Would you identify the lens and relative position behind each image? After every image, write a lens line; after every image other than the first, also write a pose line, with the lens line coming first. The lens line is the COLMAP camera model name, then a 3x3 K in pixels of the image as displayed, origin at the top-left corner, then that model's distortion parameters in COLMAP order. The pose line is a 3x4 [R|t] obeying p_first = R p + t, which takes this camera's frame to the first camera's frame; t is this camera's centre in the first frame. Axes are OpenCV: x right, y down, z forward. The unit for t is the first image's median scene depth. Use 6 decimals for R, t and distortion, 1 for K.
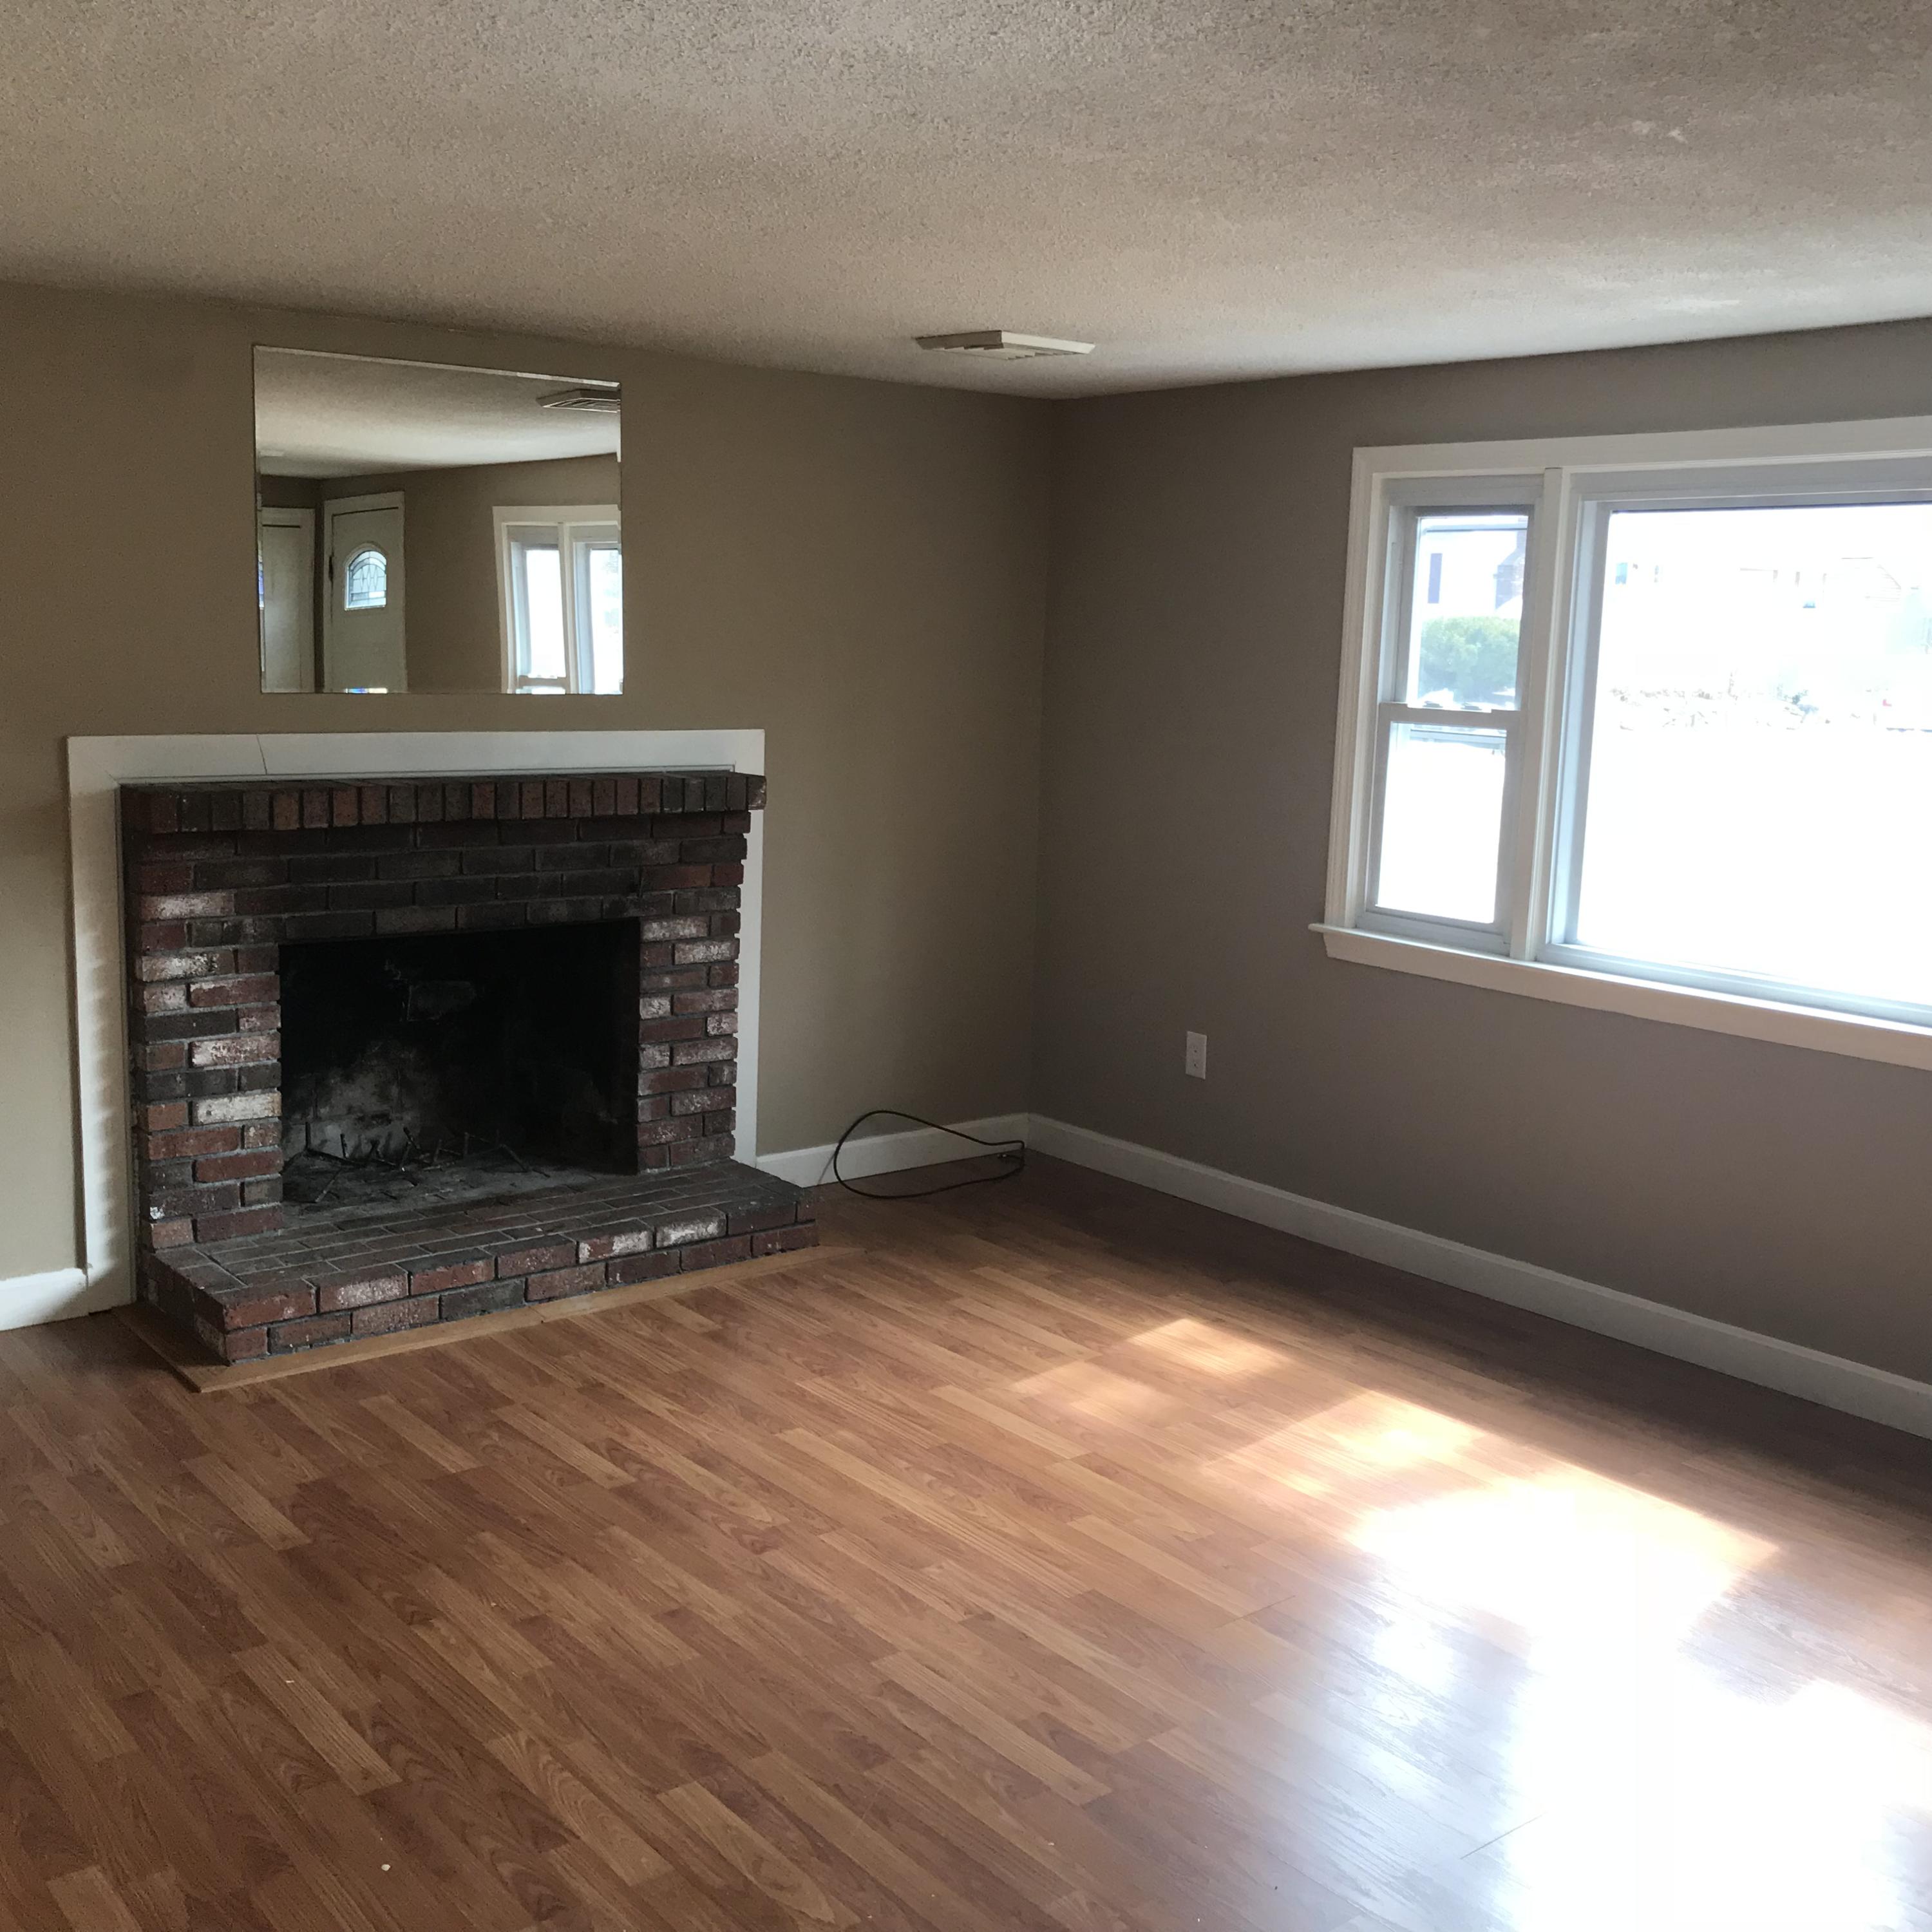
lens RADIAL K [[2138.8, 0, 966.0], [0, 2138.8, 966.0], [0, 0, 1]] dist [0.100055, -0.249719]
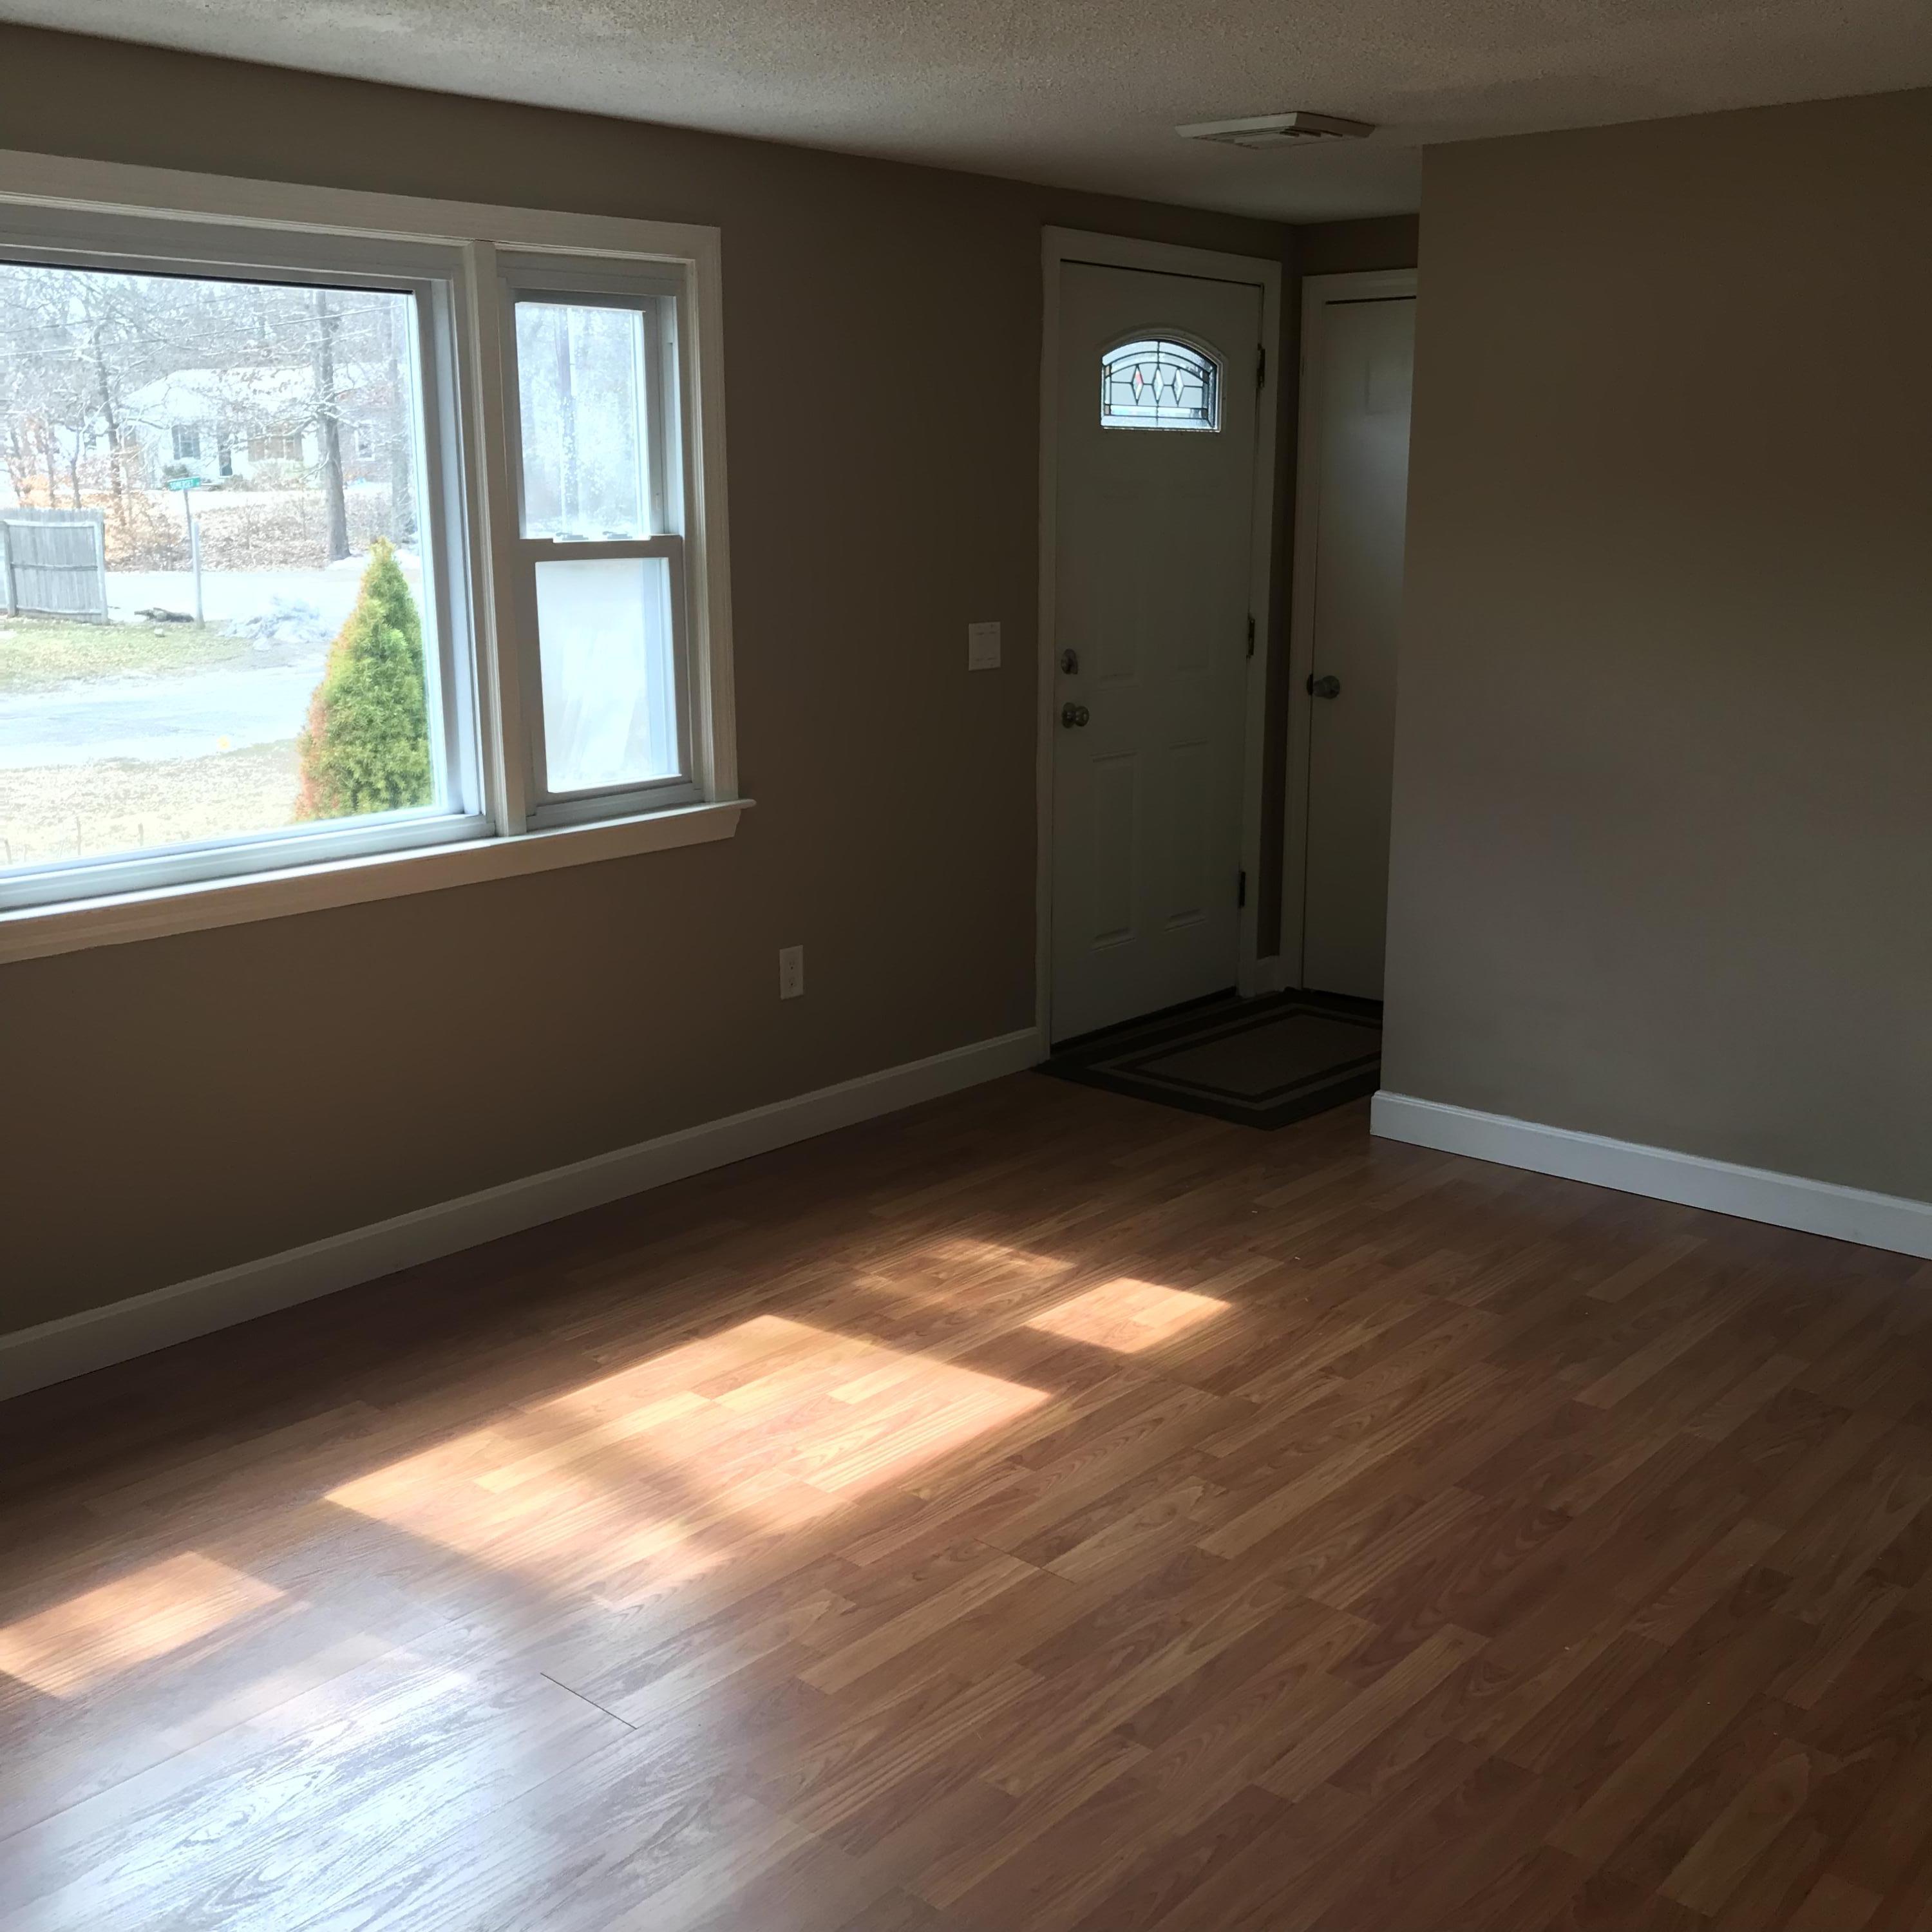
lens RADIAL K [[2138.8, 0, 966.0], [0, 2138.8, 966.0], [0, 0, 1]] dist [0.100055, -0.249719]
pose [[-0.179766, -0.250485, 0.951284, -0.671999], [0.159100, 0.946903, 0.279397, -0.193005], [-0.970758, 0.201575, -0.130368, 1.131004]]
